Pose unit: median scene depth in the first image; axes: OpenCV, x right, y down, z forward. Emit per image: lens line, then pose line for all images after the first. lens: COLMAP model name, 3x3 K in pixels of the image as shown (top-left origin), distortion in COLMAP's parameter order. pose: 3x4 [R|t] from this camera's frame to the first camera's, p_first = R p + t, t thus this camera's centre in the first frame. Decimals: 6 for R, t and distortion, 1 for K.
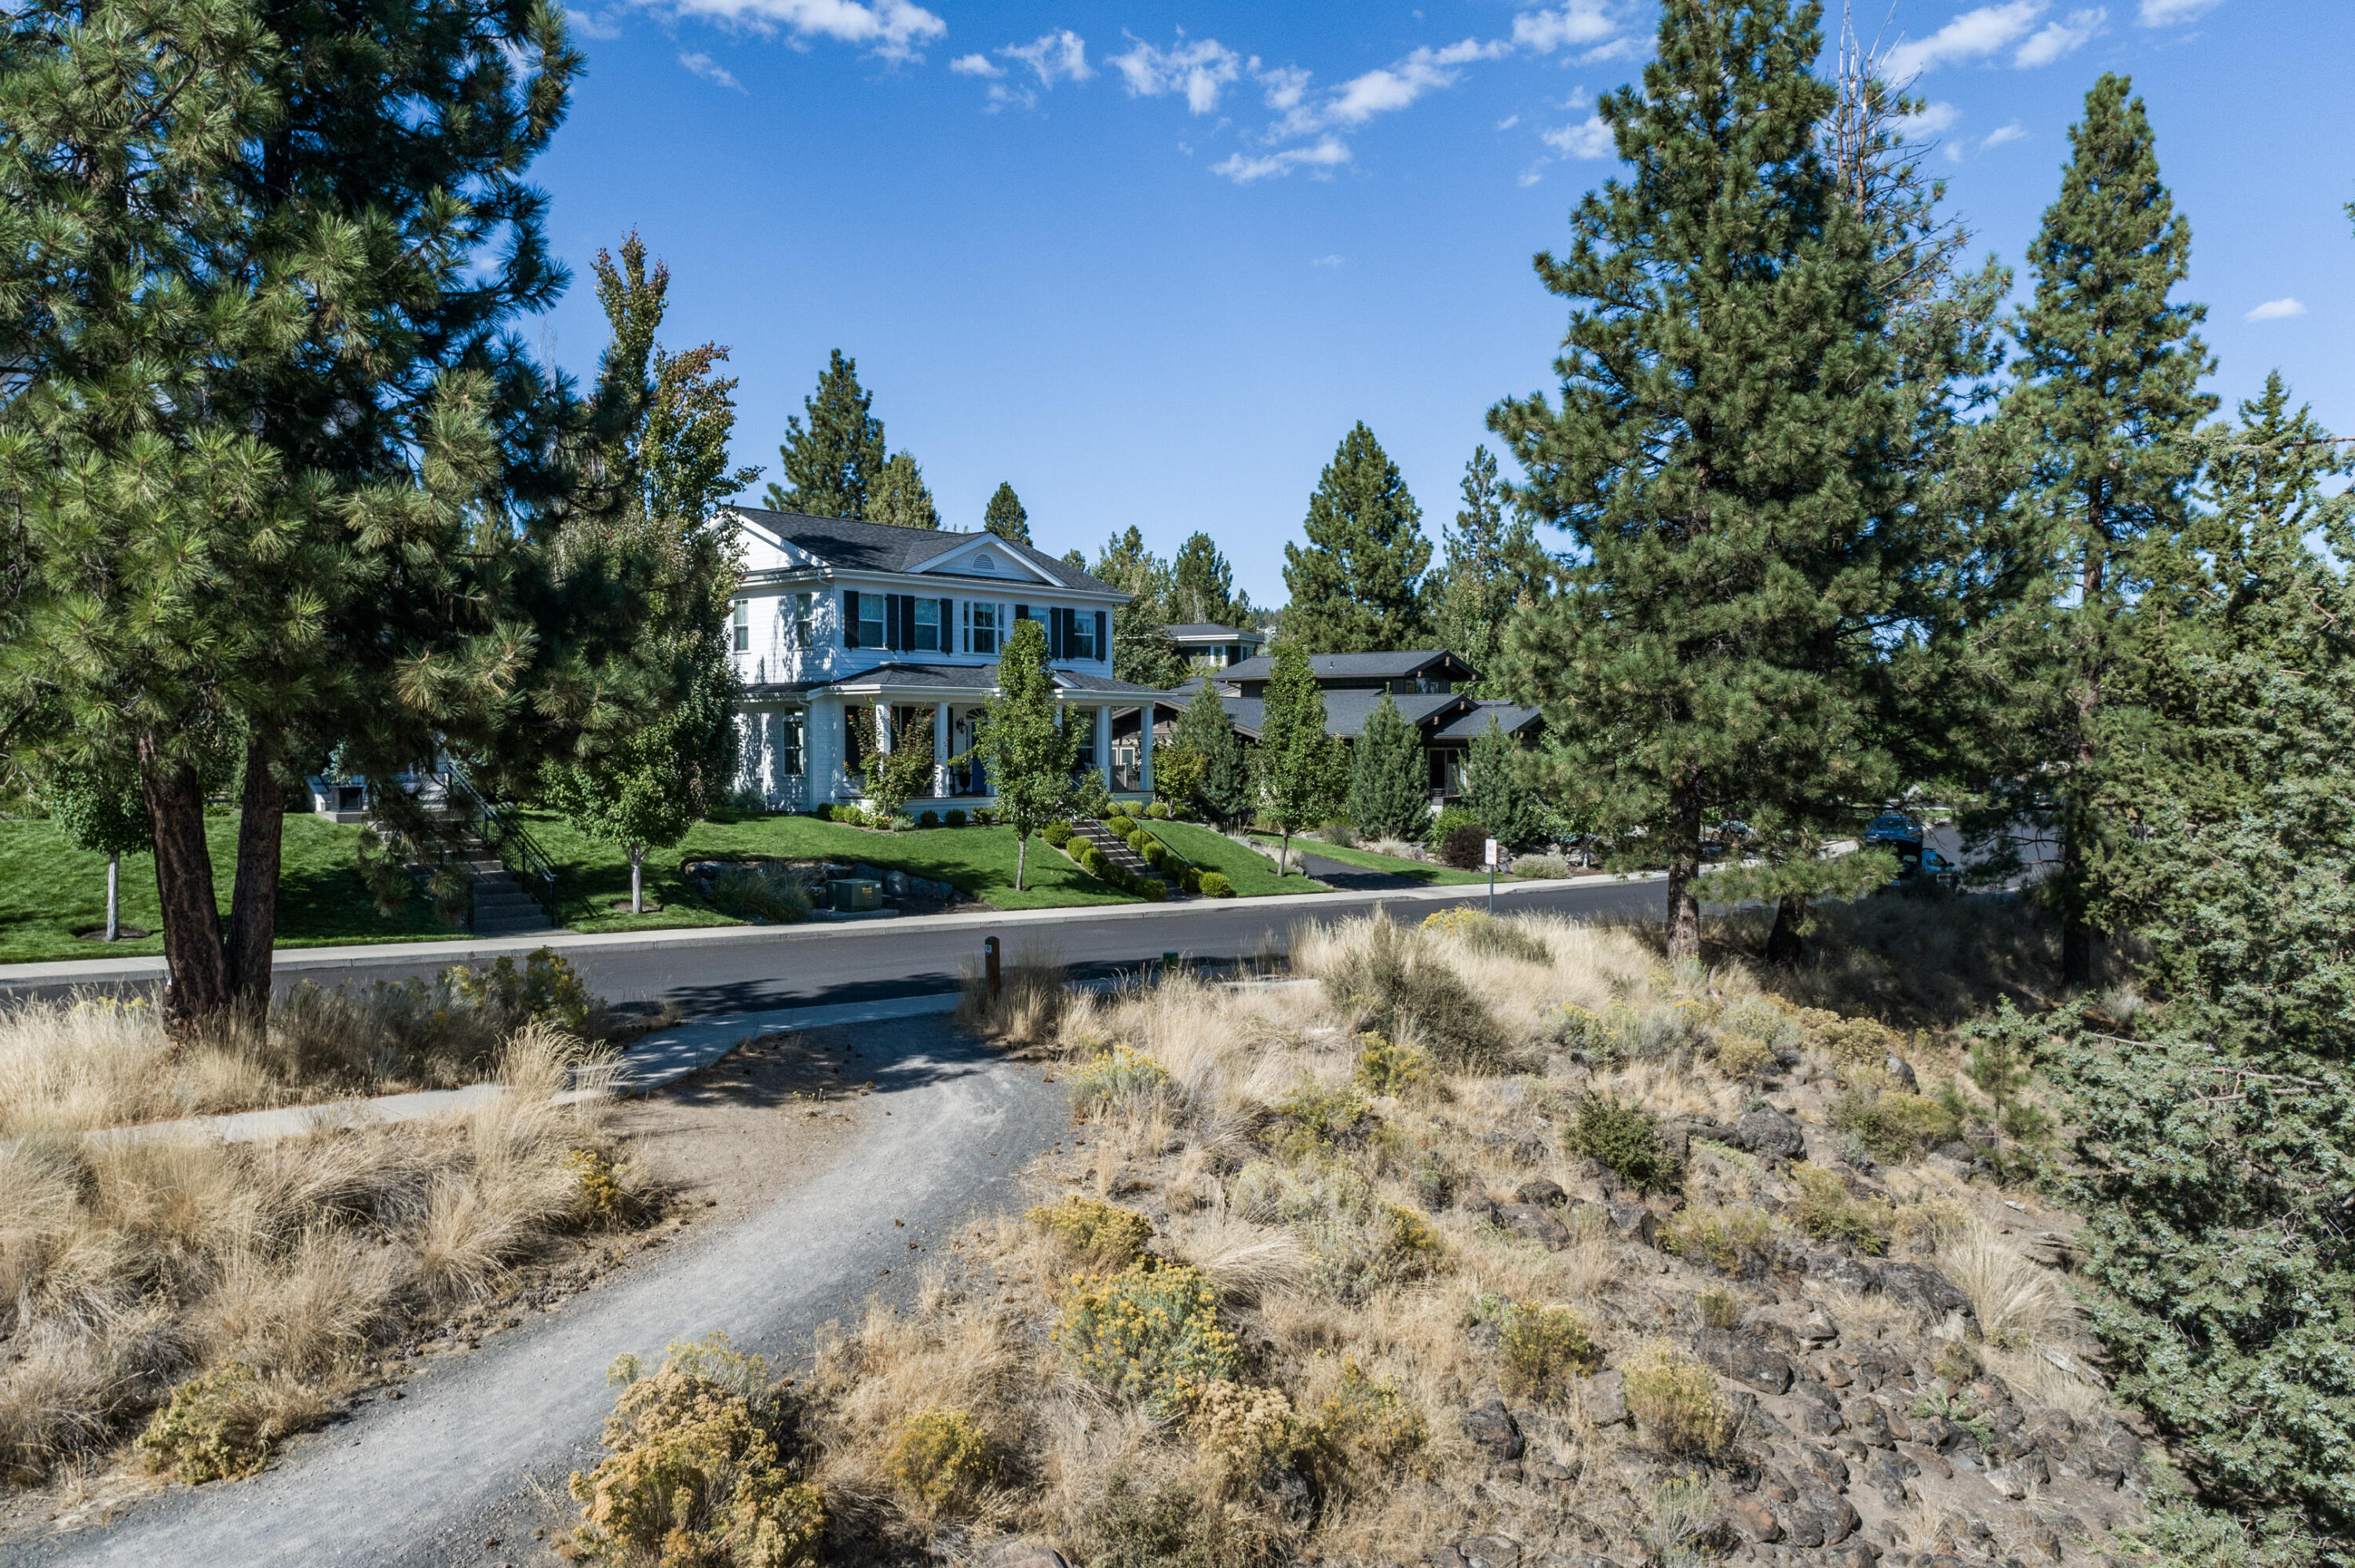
lens RADIAL K [[1710.6, 0, 1102.2], [0, 1710.6, 814.2], [0, 0, 1]] dist [-0.001712, 0.019942]
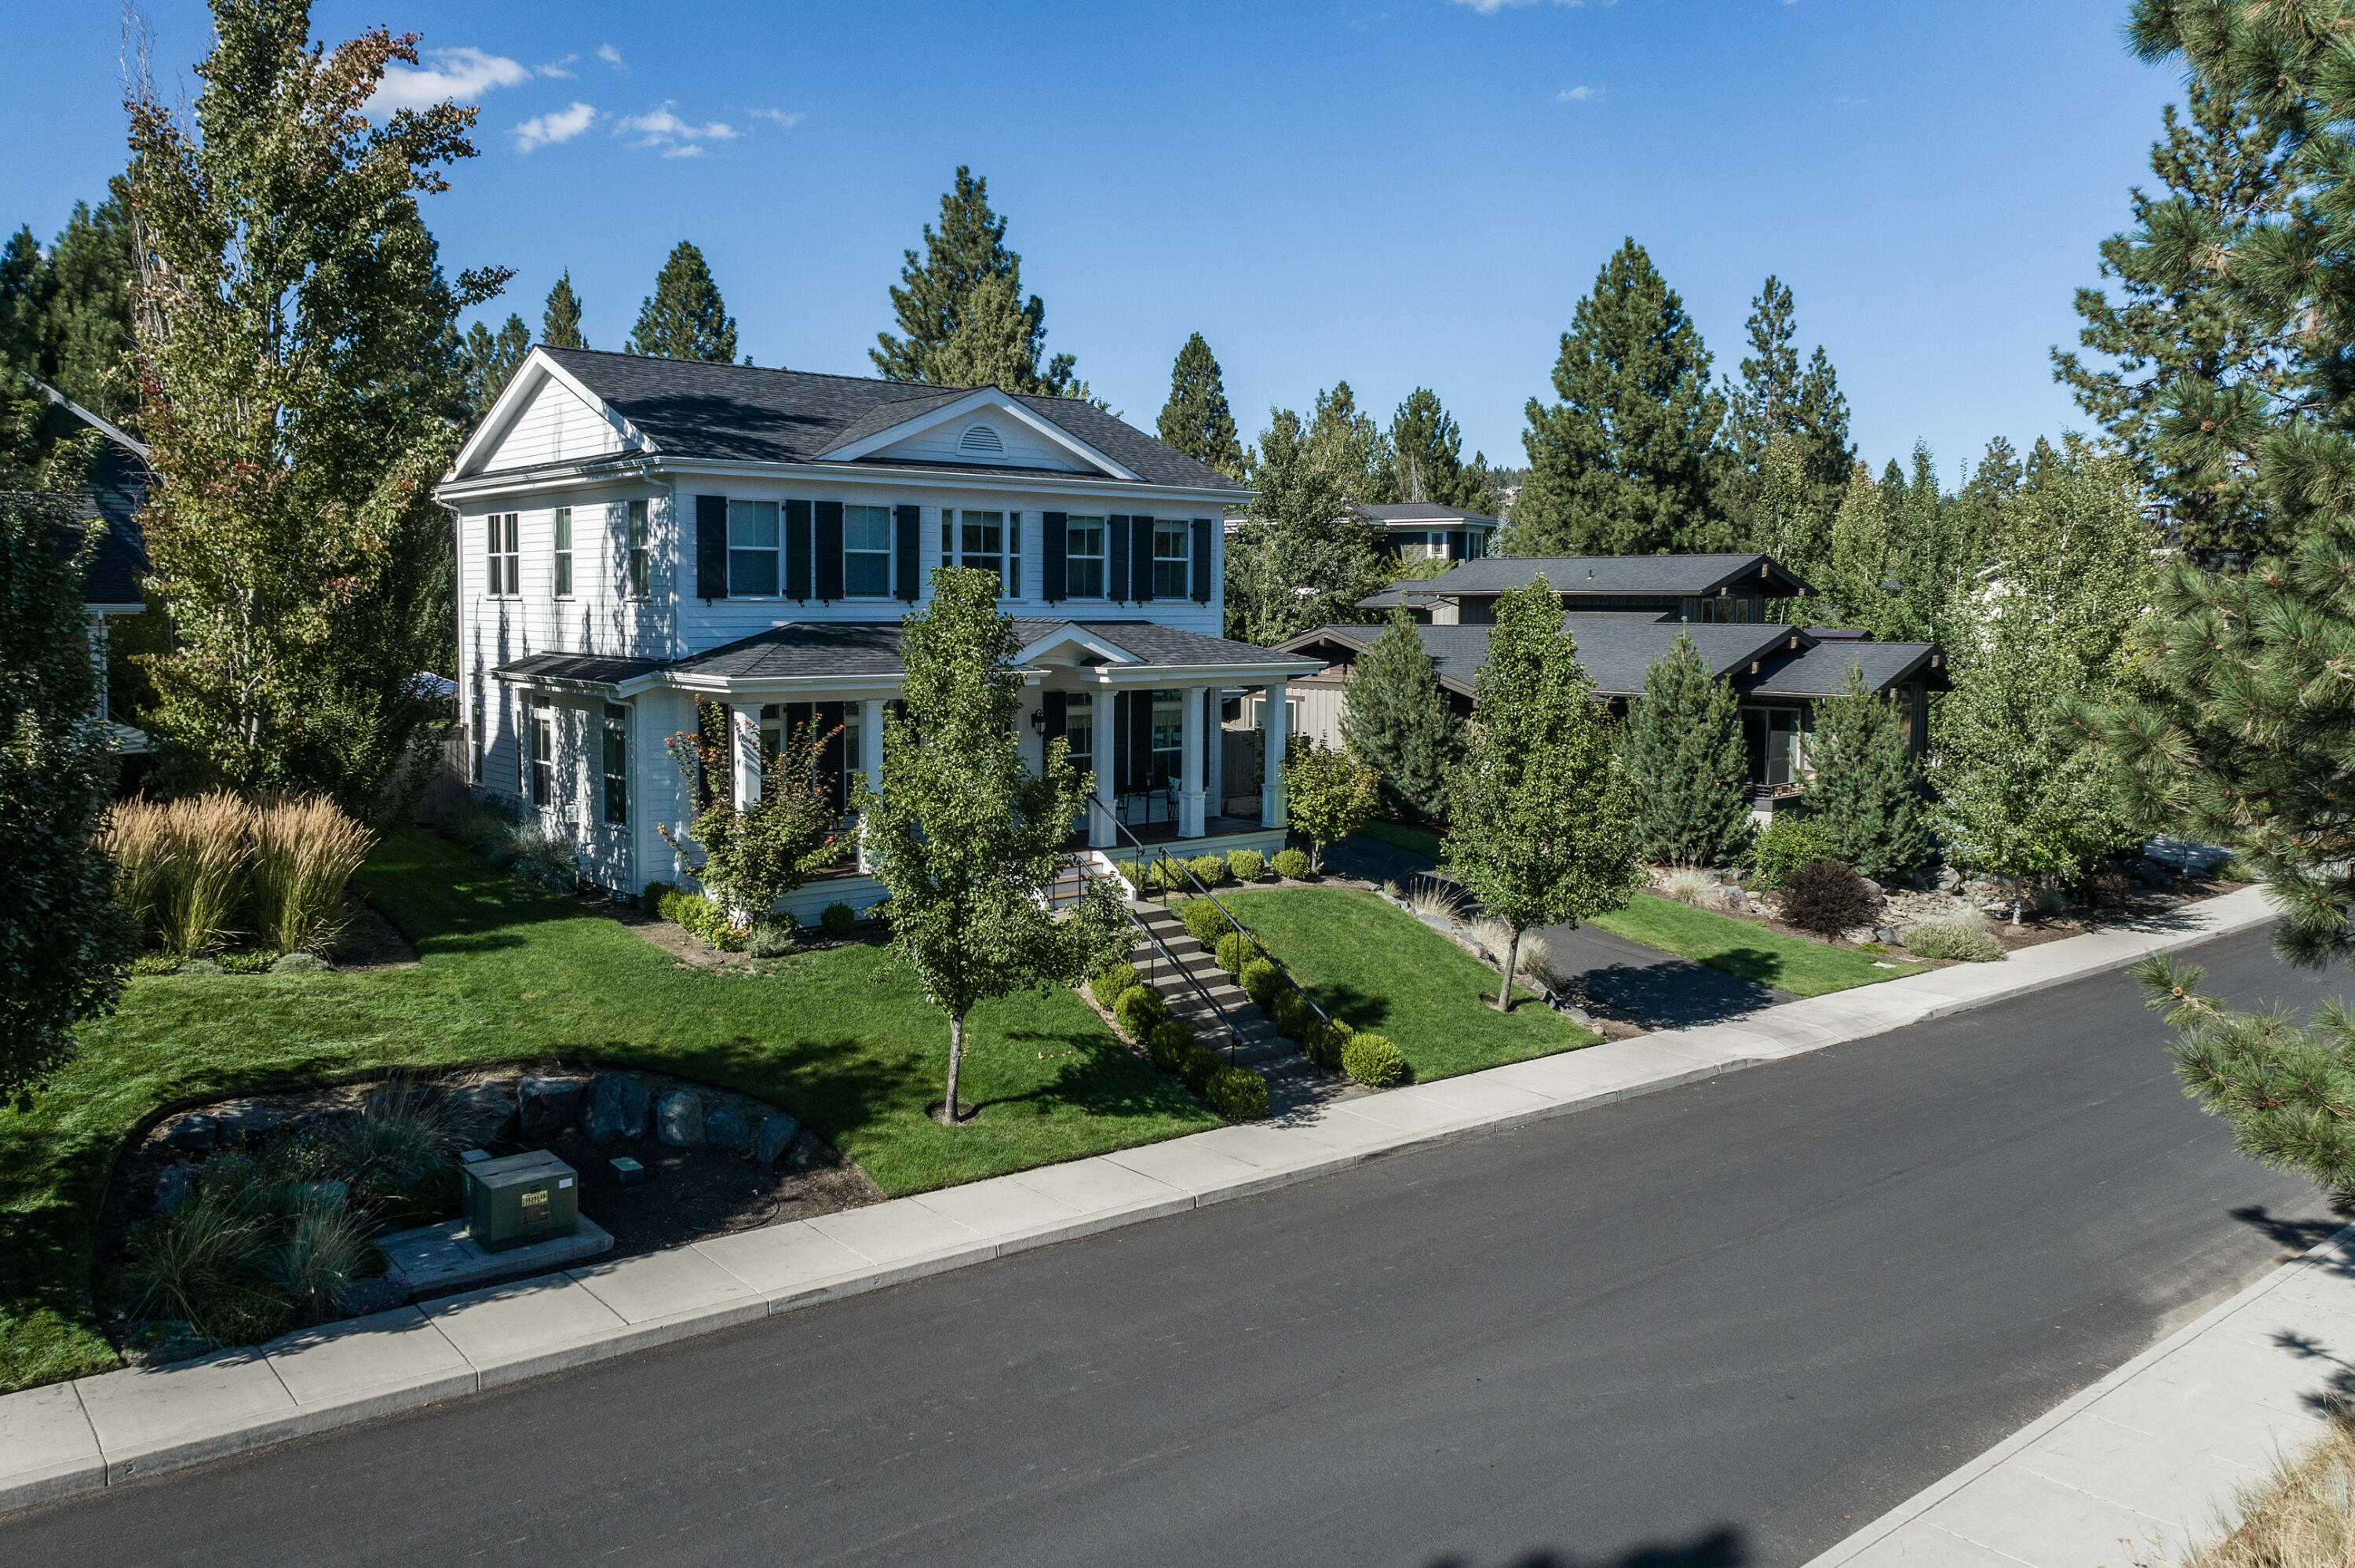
lens RADIAL K [[1710.6, 0, 1103.5], [0, 1710.6, 704.8], [0, 0, 1]] dist [-0.001712, 0.019942]
pose [[0.990890, 0.012985, -0.134045, 0.050160], [-0.010651, 0.999779, 0.018109, -0.070943], [0.134250, -0.016516, 0.990810, 0.447326]]
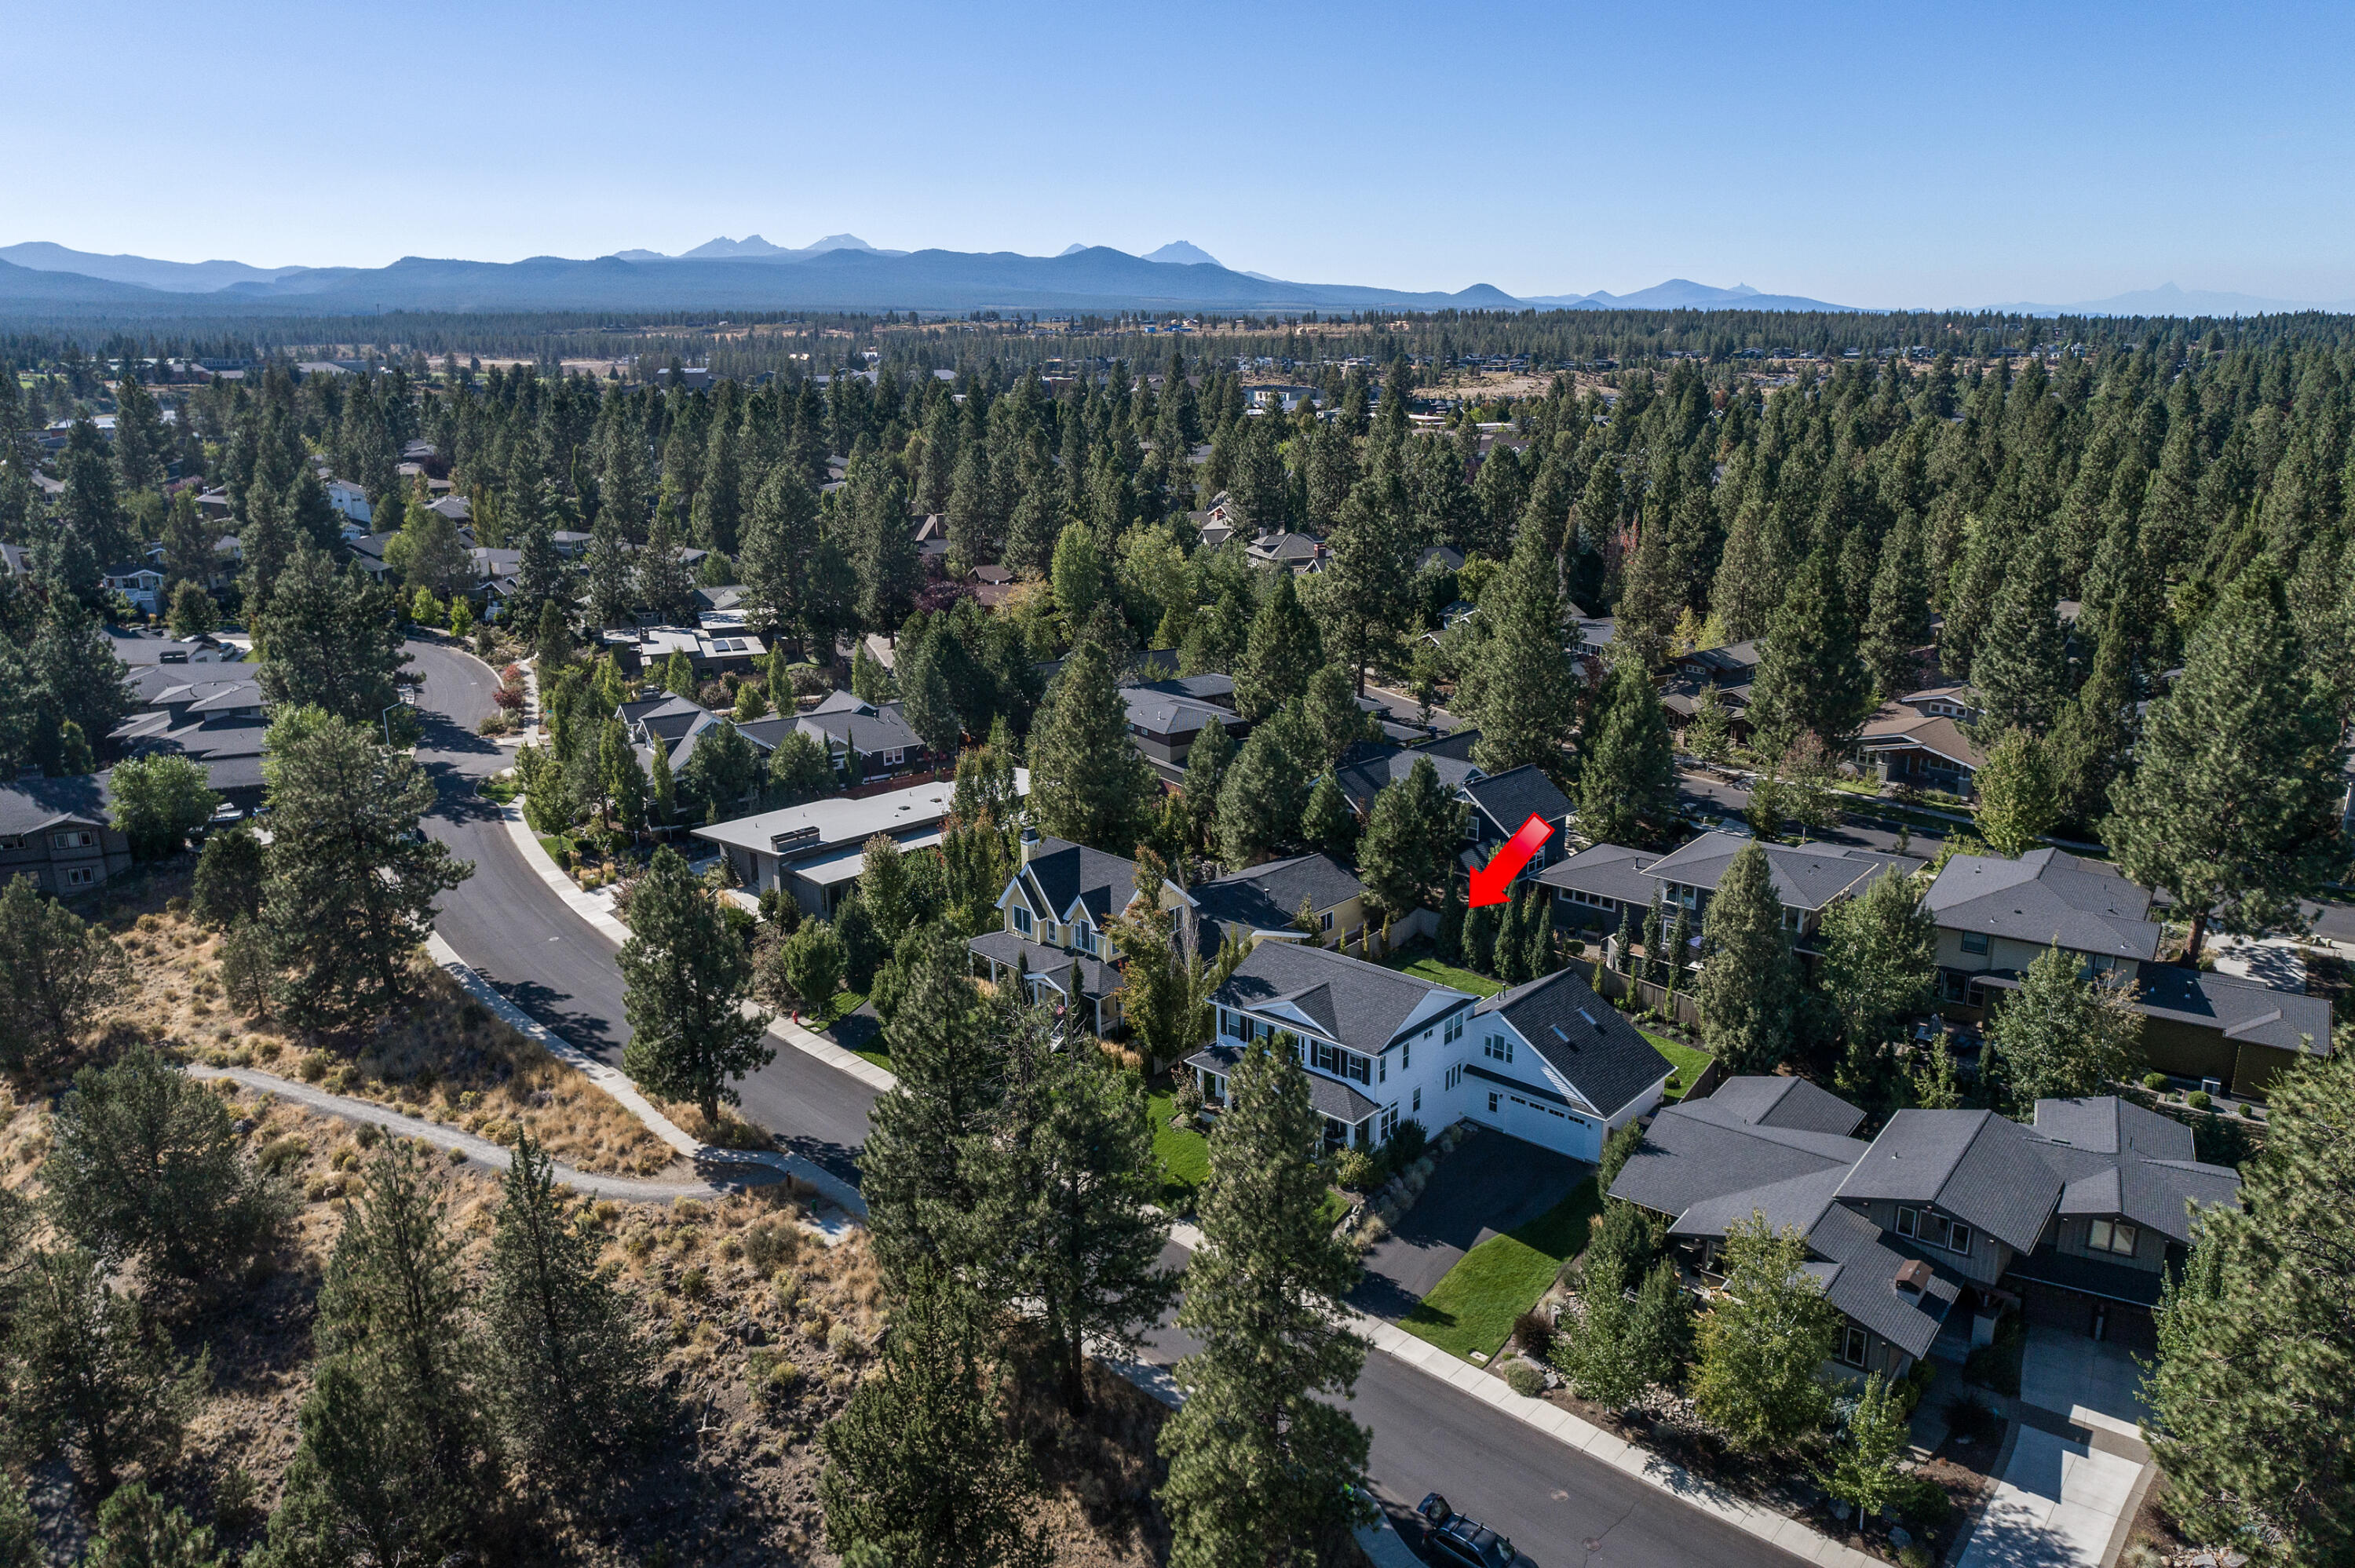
lens RADIAL K [[1620.3, 0, 1161.6], [0, 1620.3, 776.0], [0, 0, 1]] dist [0.001415, 0.013729]
pose [[0.020603, 0.261952, -0.964861, 1.599865], [-0.029669, 0.964801, 0.261302, -0.872300], [0.999347, 0.023243, 0.027650, 0.822024]]
